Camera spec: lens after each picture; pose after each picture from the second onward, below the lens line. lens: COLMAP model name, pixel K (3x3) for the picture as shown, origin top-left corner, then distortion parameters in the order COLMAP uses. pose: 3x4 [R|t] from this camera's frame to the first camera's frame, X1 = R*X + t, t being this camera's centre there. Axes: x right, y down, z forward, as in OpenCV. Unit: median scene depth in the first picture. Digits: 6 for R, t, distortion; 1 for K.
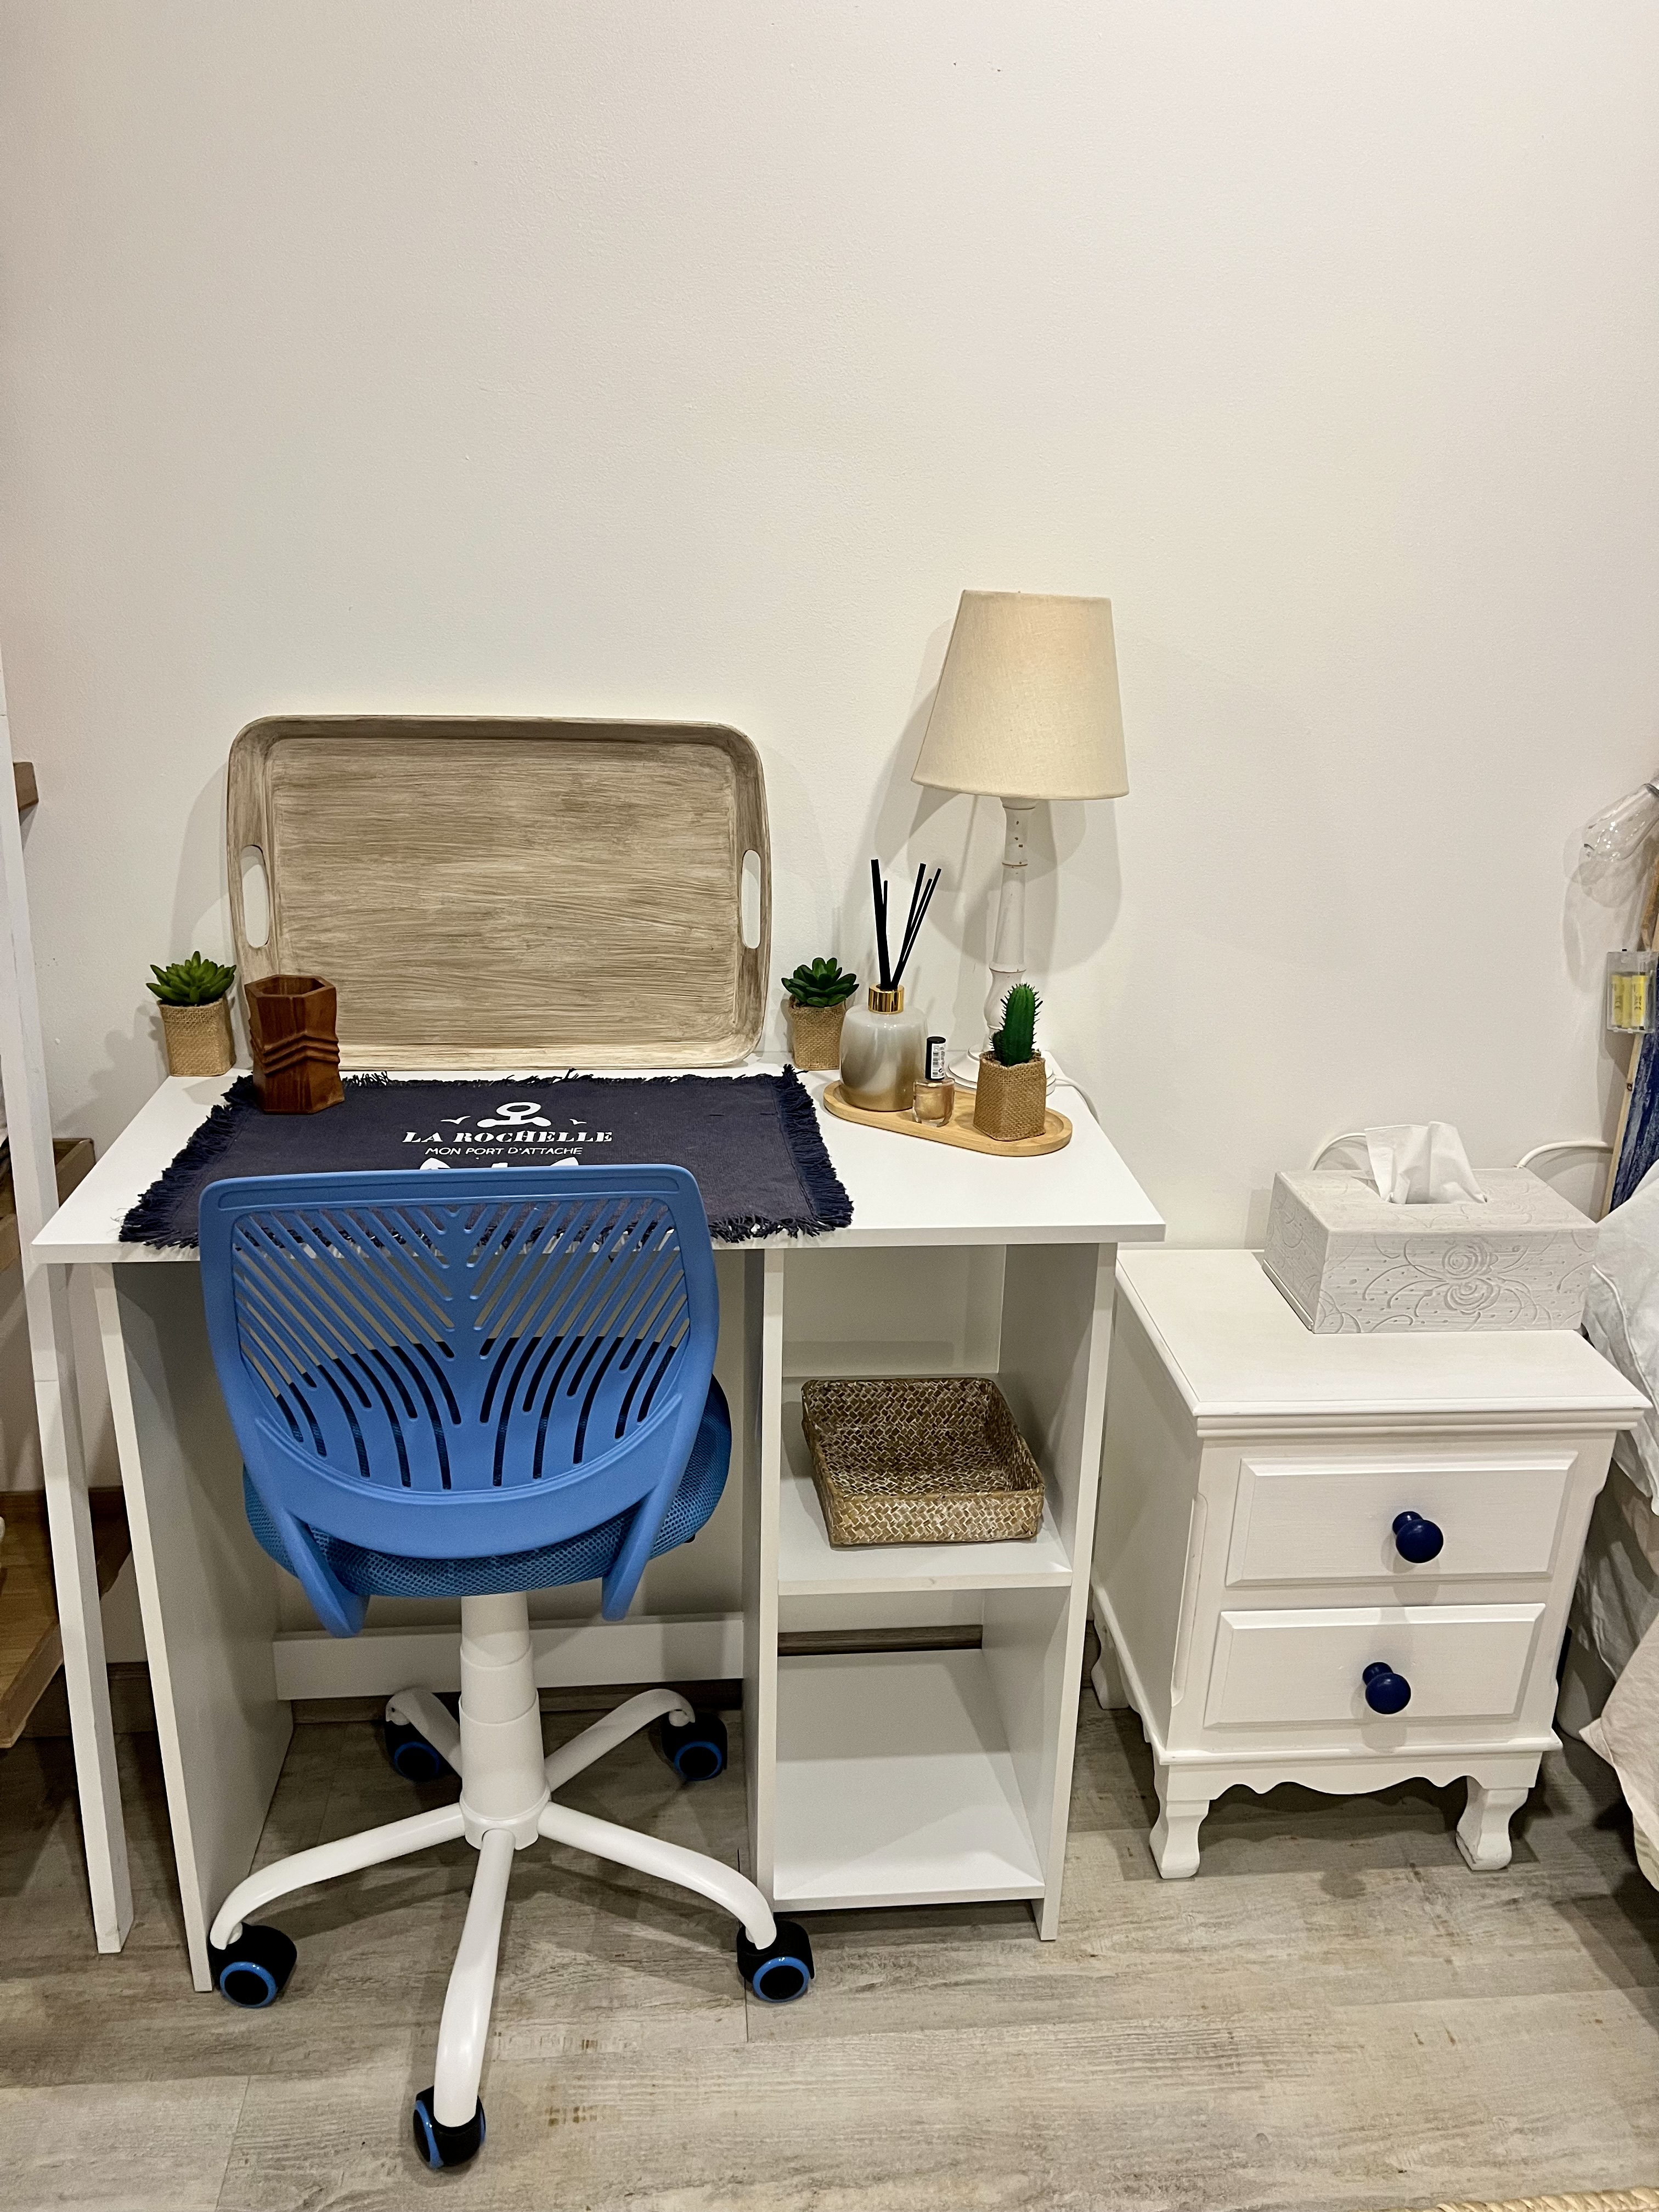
lens RADIAL K [[1654.1, 0, 831.4], [0, 1654.1, 1116.5], [0, 0, 1]] dist [0.043573, -0.045908]
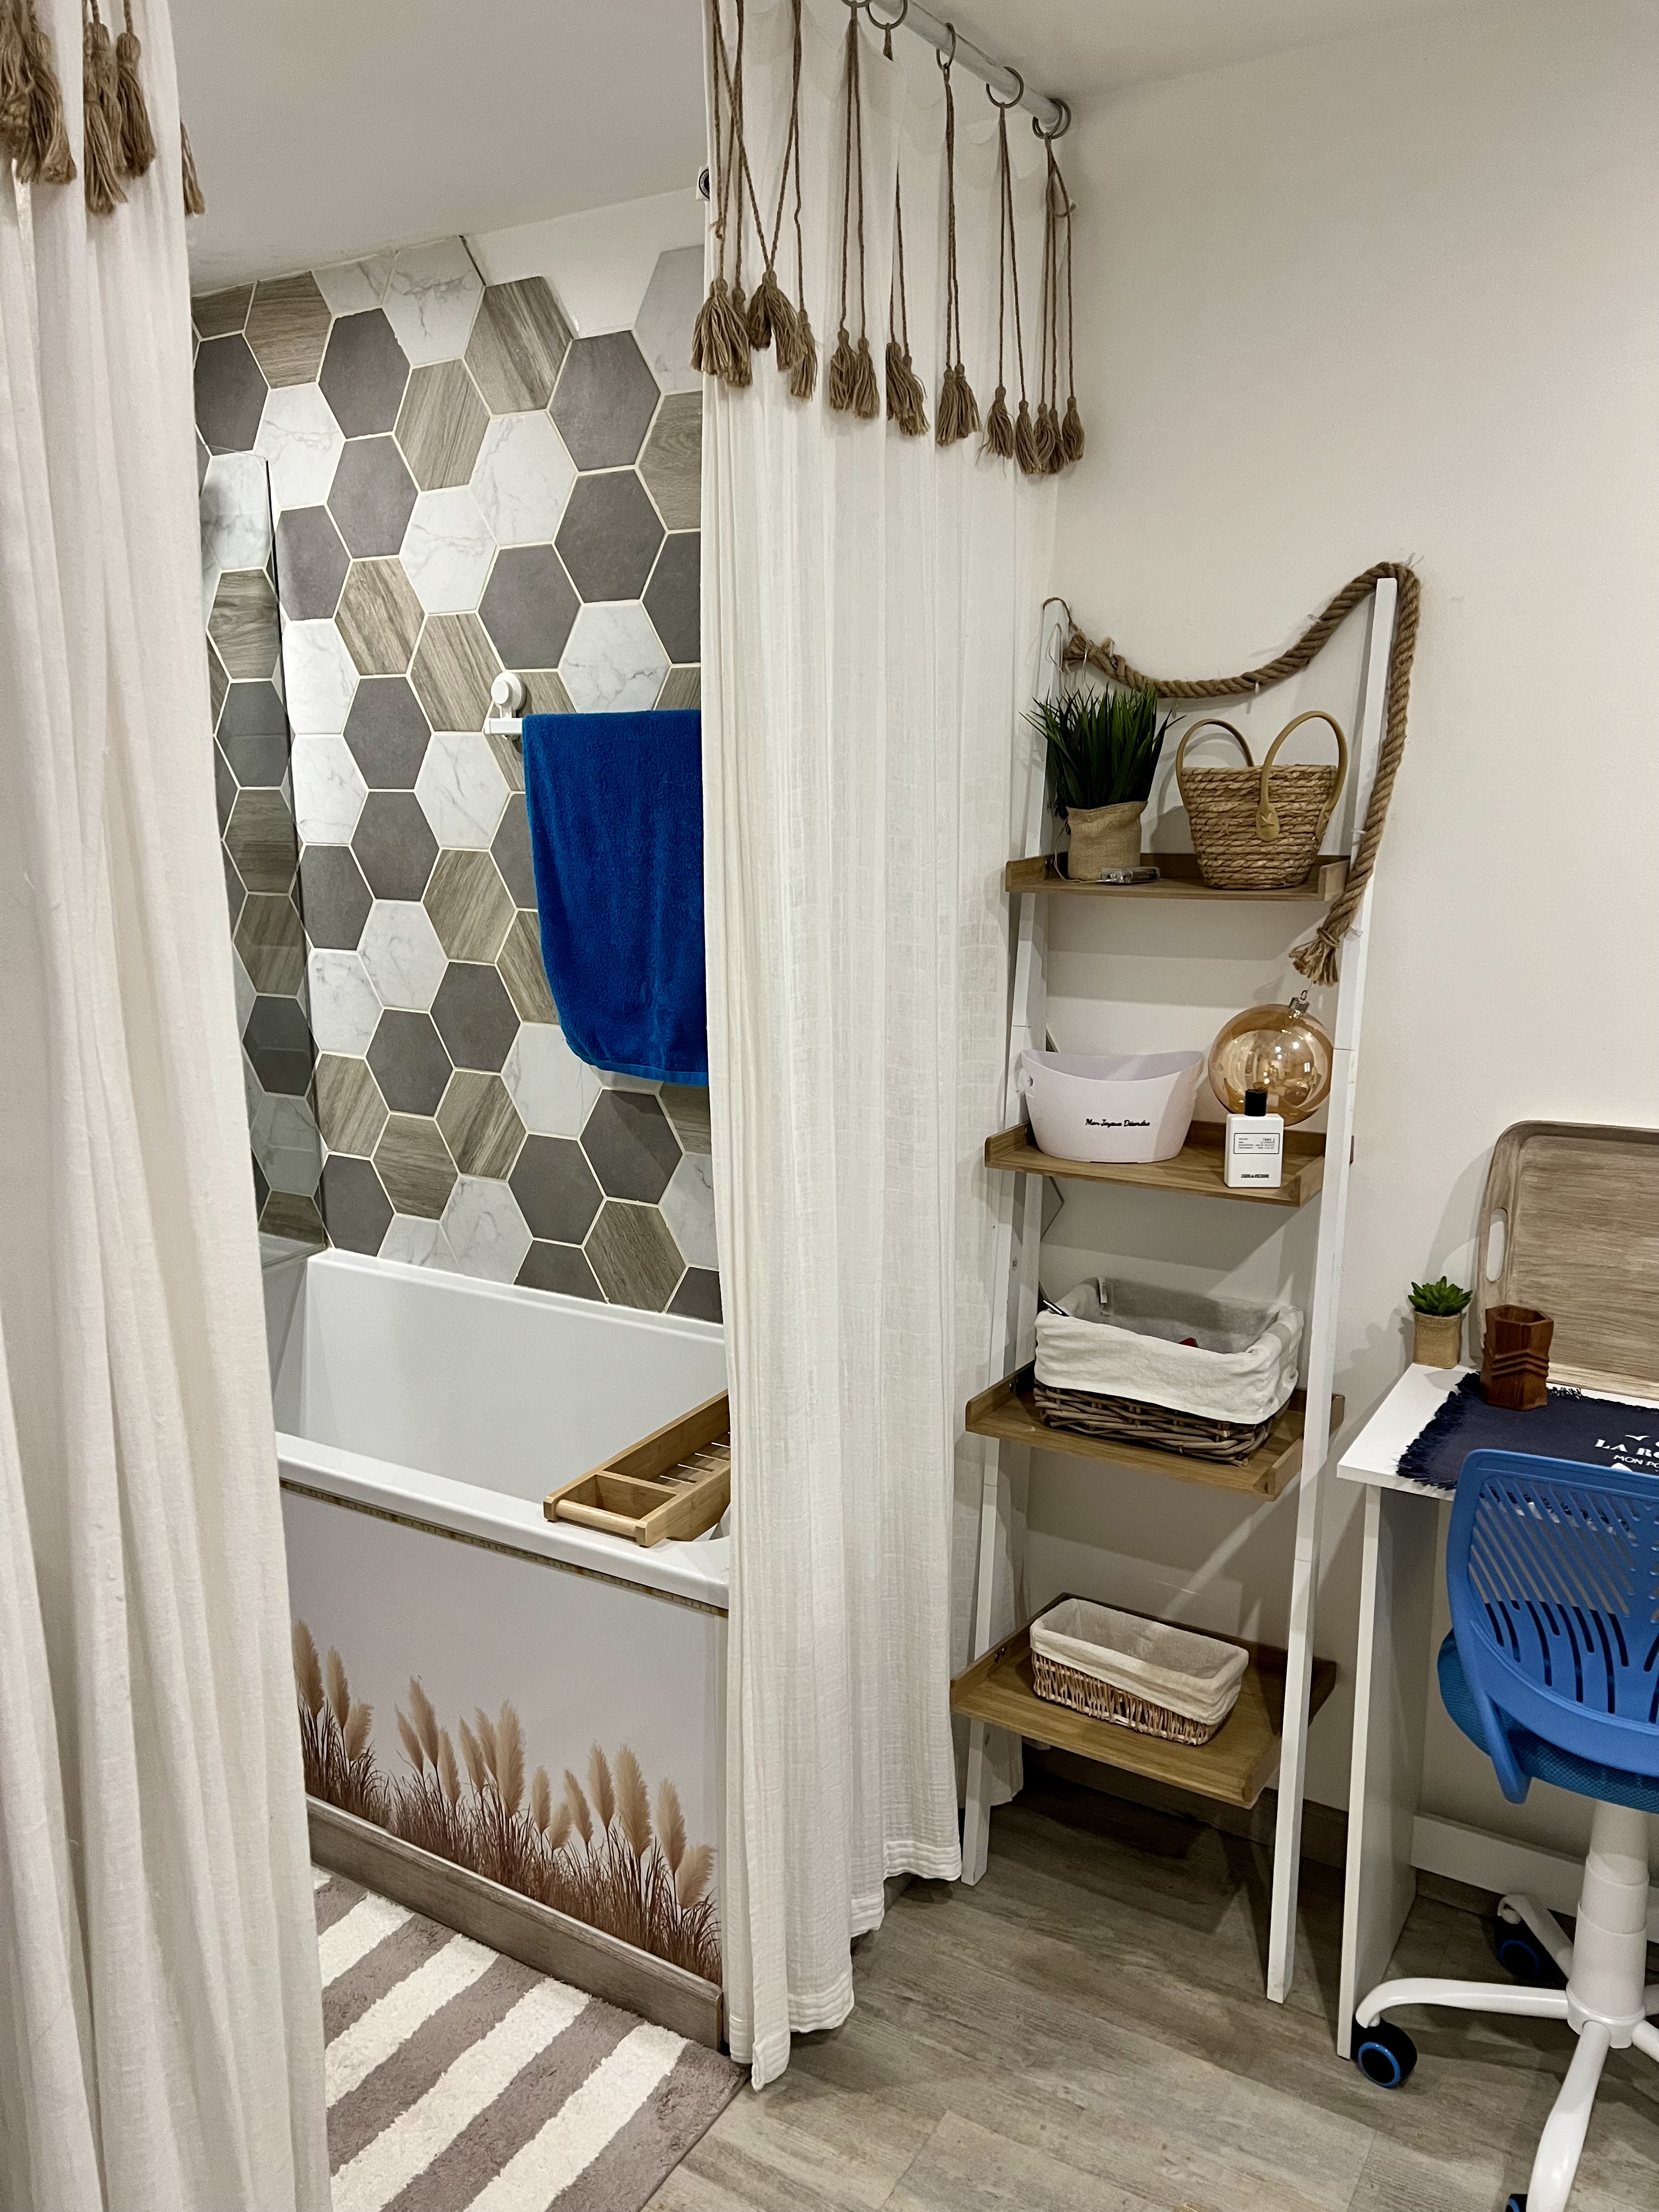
lens RADIAL K [[1654.1, 0, 831.4], [0, 1654.1, 1116.5], [0, 0, 1]] dist [0.043573, -0.045908]
pose [[0.803384, 0.087921, -0.588934, 0.012415], [-0.180411, 0.978492, -0.100028, 0.001038], [0.567473, 0.186611, 0.801967, -0.436396]]
